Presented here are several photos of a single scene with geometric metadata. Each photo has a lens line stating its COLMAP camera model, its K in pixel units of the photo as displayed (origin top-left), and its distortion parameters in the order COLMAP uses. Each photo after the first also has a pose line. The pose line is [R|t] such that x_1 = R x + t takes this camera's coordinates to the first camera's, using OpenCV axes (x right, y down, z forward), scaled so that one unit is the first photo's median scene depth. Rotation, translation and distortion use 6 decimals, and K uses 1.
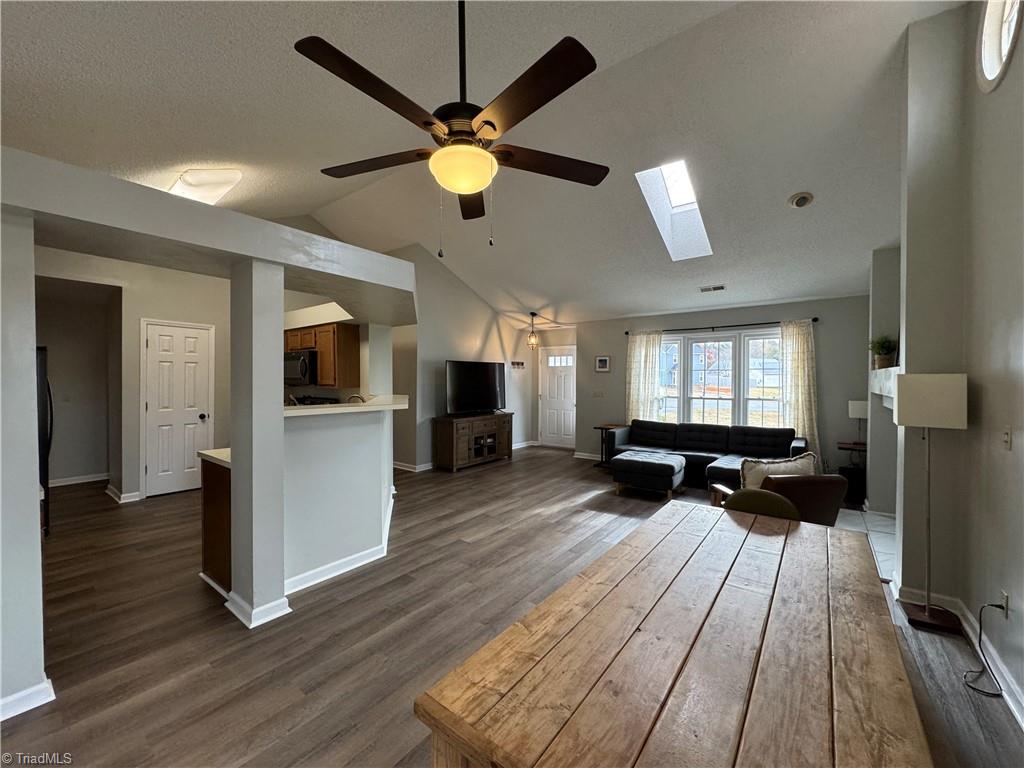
lens RADIAL K [[407.2, 0, 509.8], [0, 407.2, 383.1], [0, 0, 1]] dist [0.000939, -0.000735]
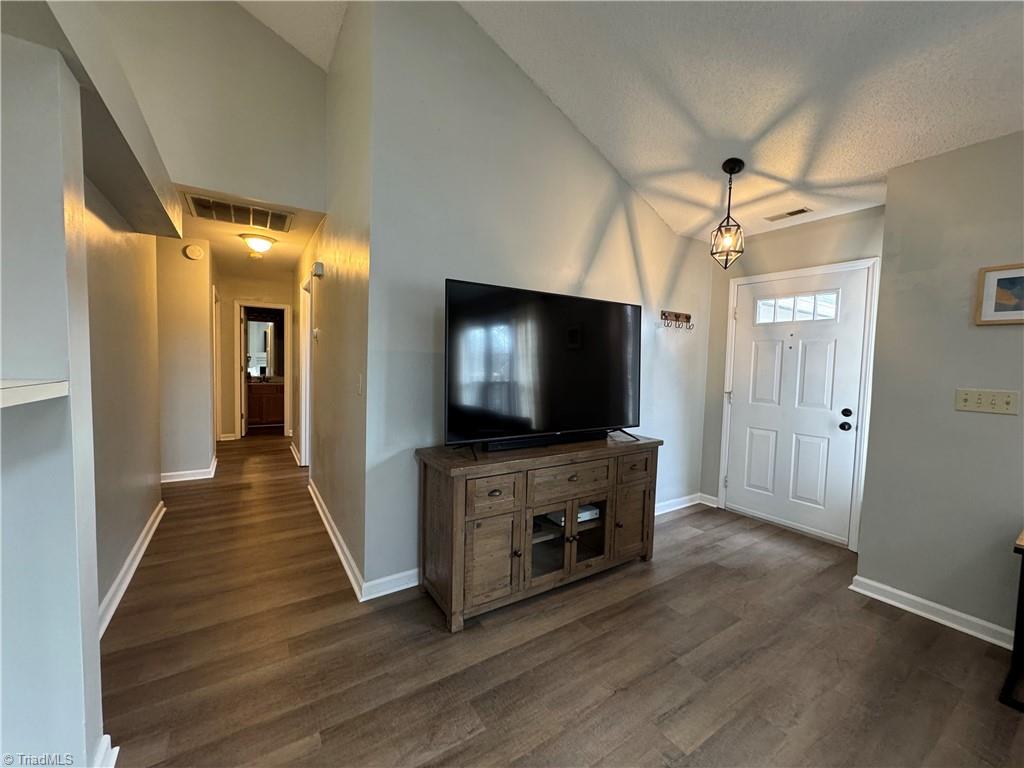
lens RADIAL K [[407.2, 0, 510.8], [0, 407.2, 383.0], [0, 0, 1]] dist [0.000939, -0.000735]
pose [[0.940975, 0.039662, -0.336143, 0.002775], [-0.026881, 0.998731, 0.042594, 0.008851], [0.337406, -0.031044, 0.940847, 0.592653]]
